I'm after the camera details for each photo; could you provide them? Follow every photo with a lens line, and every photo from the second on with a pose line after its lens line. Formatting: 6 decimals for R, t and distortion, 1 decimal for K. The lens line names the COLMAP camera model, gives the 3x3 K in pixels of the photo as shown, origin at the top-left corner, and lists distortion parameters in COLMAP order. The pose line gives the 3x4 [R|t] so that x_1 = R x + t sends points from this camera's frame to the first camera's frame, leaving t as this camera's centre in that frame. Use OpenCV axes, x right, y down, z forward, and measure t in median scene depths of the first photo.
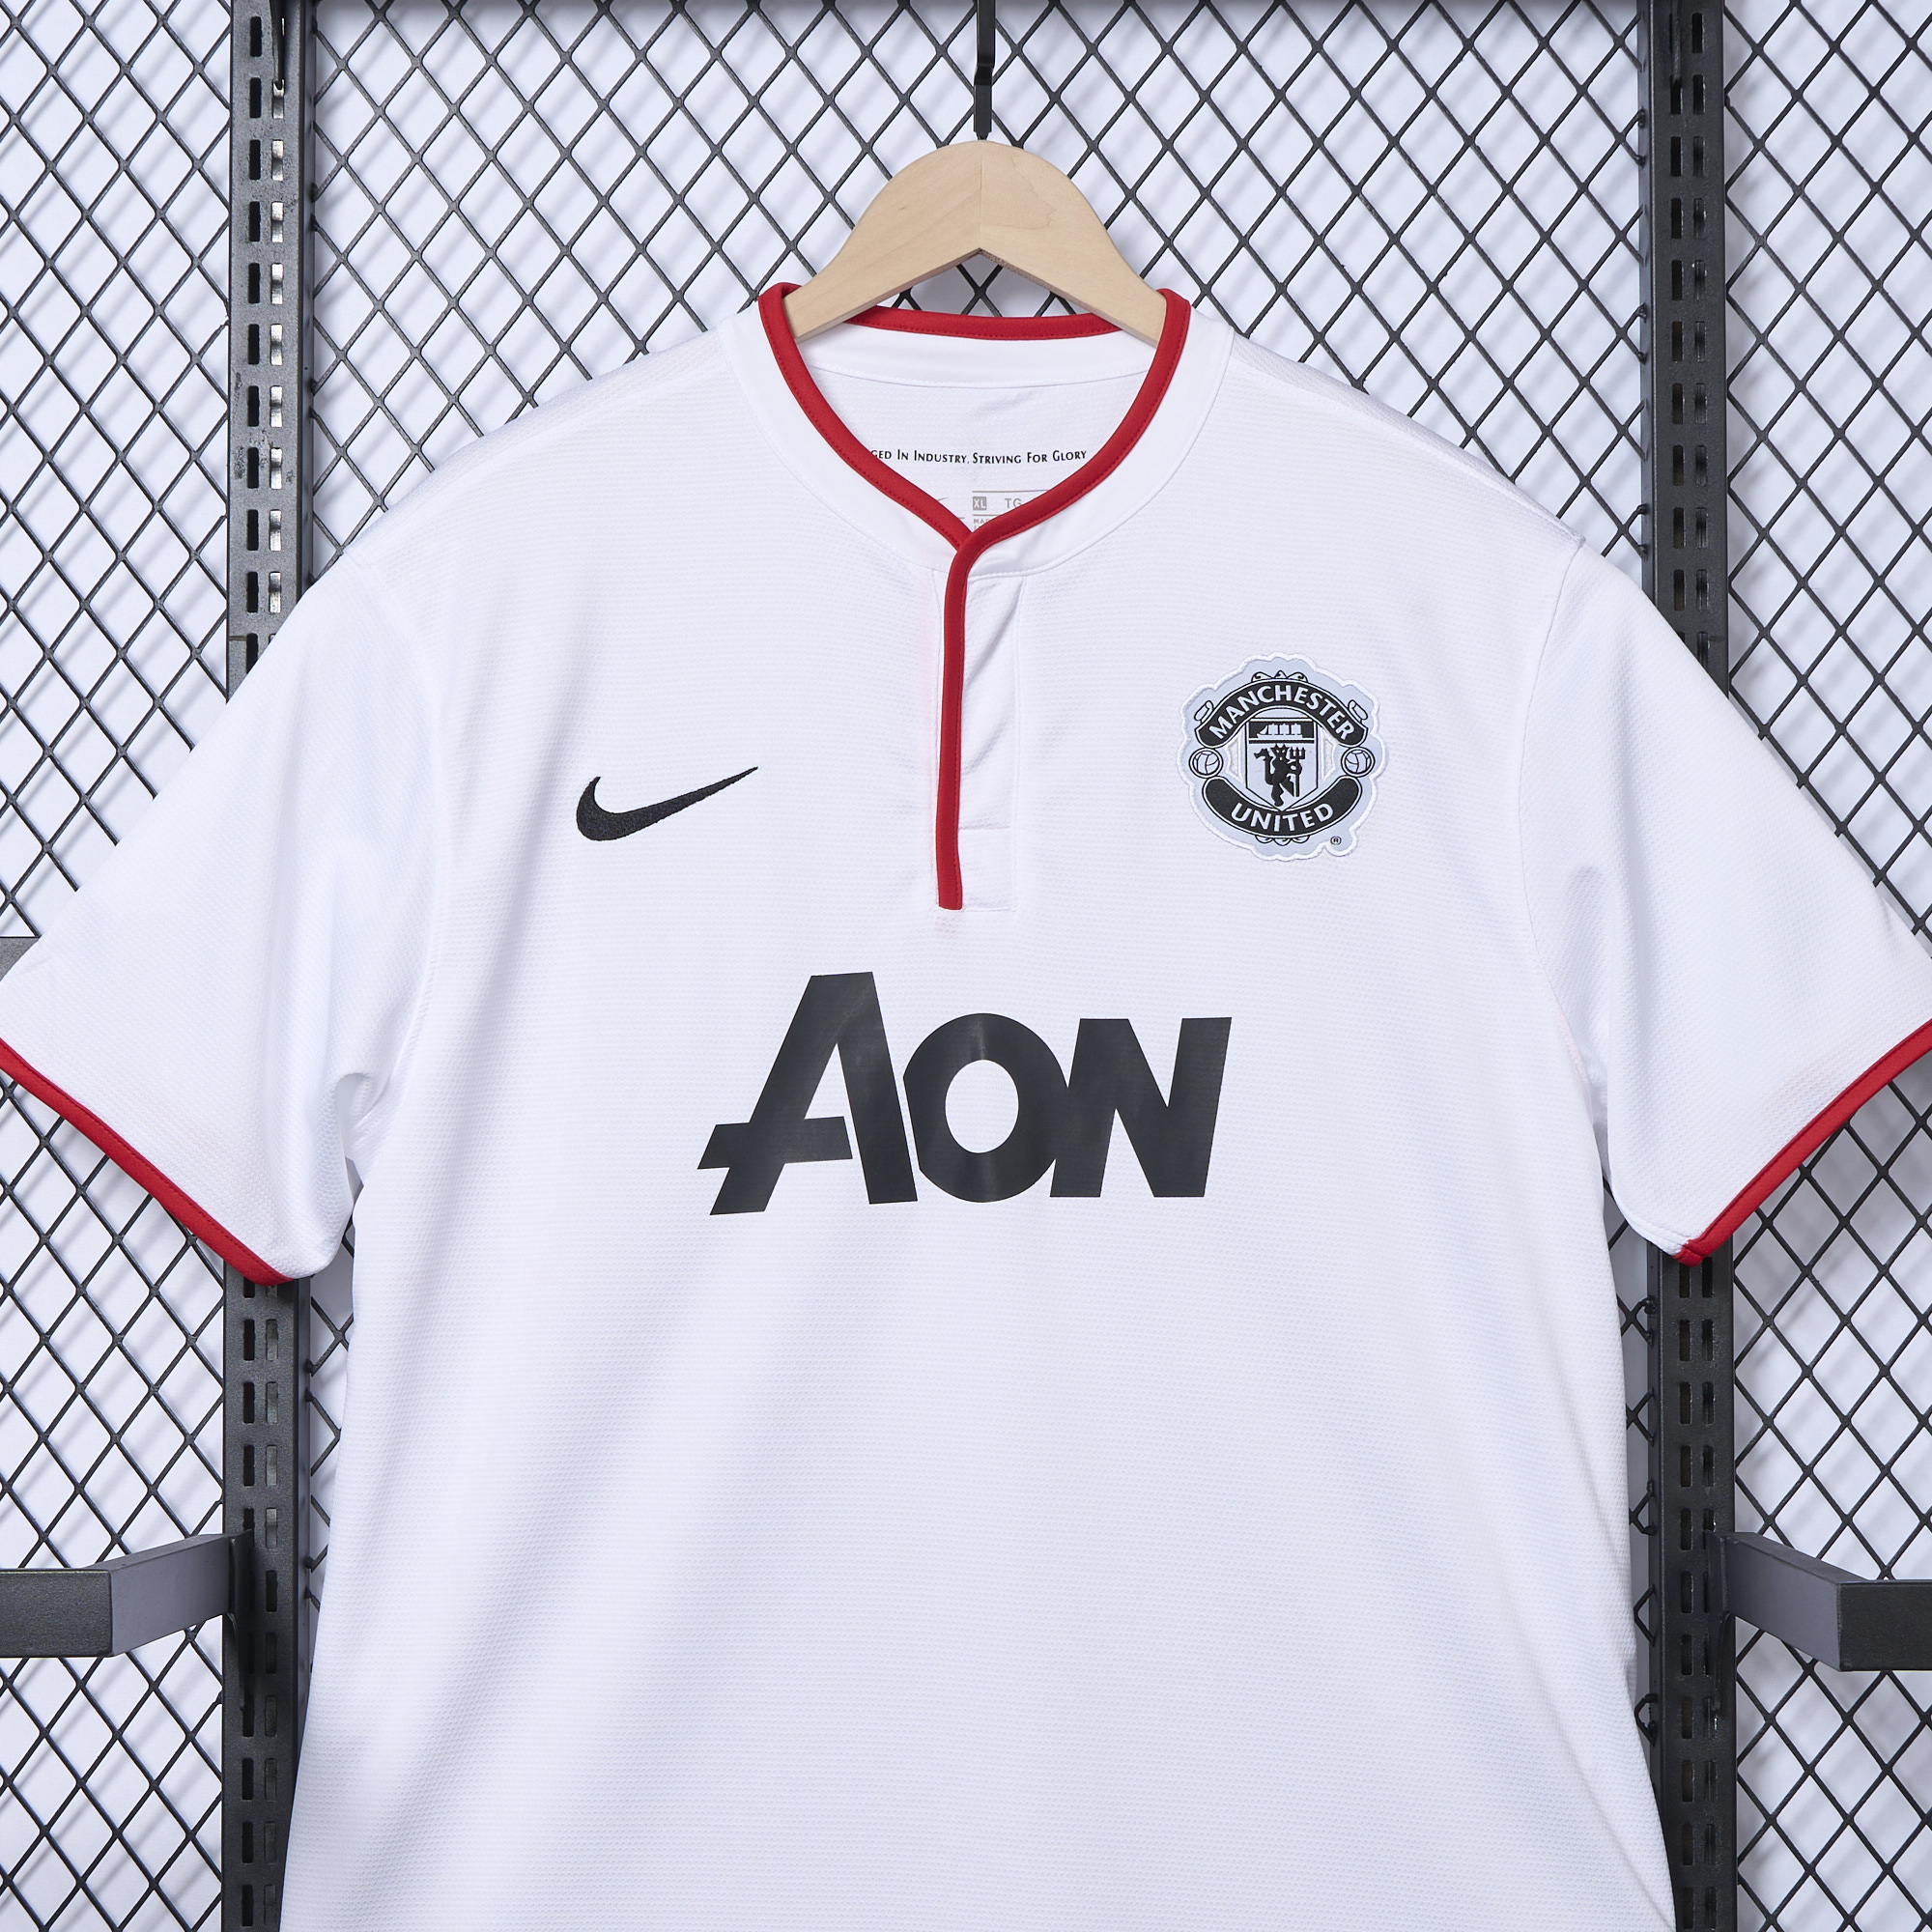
lens RADIAL K [[3396.7, 0, 958.6], [0, 3396.7, 960.6], [0, 0, 1]] dist [-0.012155, 0.000000]
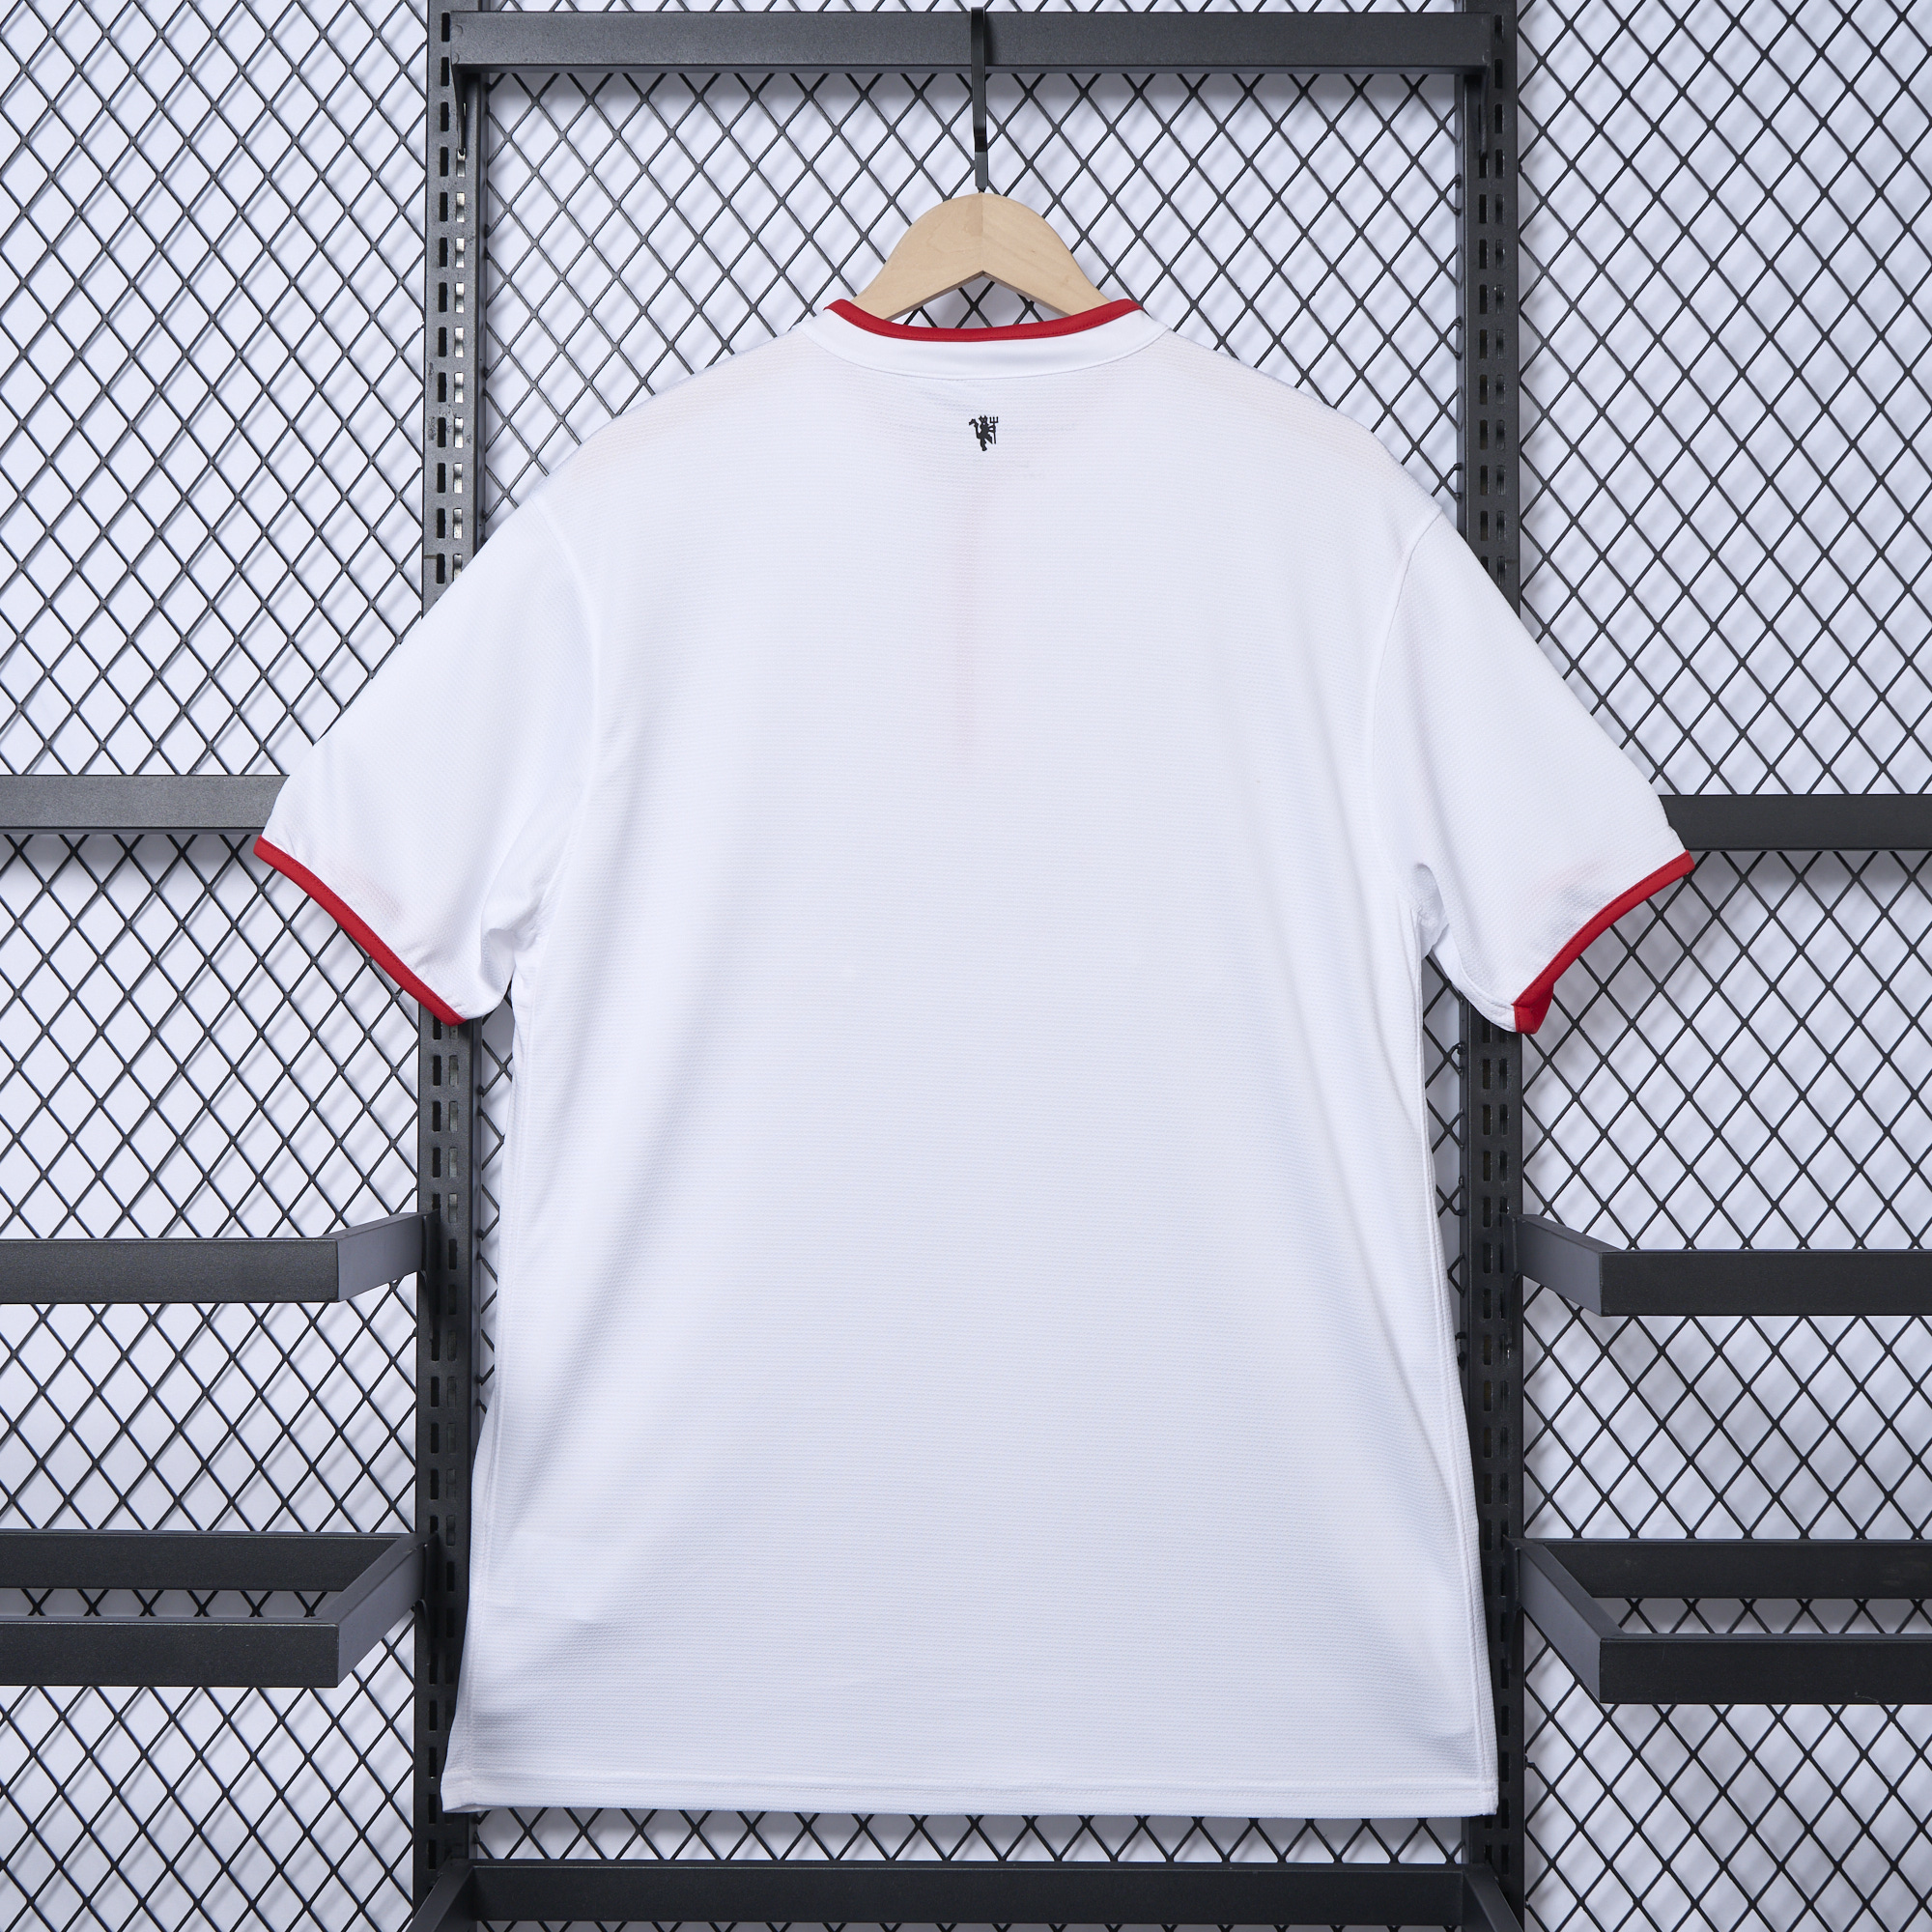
lens RADIAL K [[3396.7, 0, 969.2], [0, 3396.7, 975.6], [0, 0, 1]] dist [-0.012155, 0.000000]
pose [[0.999975, 0.002942, 0.006480, -0.003722], [-0.002952, 0.999994, 0.001528, 0.070879], [-0.006476, -0.001547, 0.999978, -0.368678]]
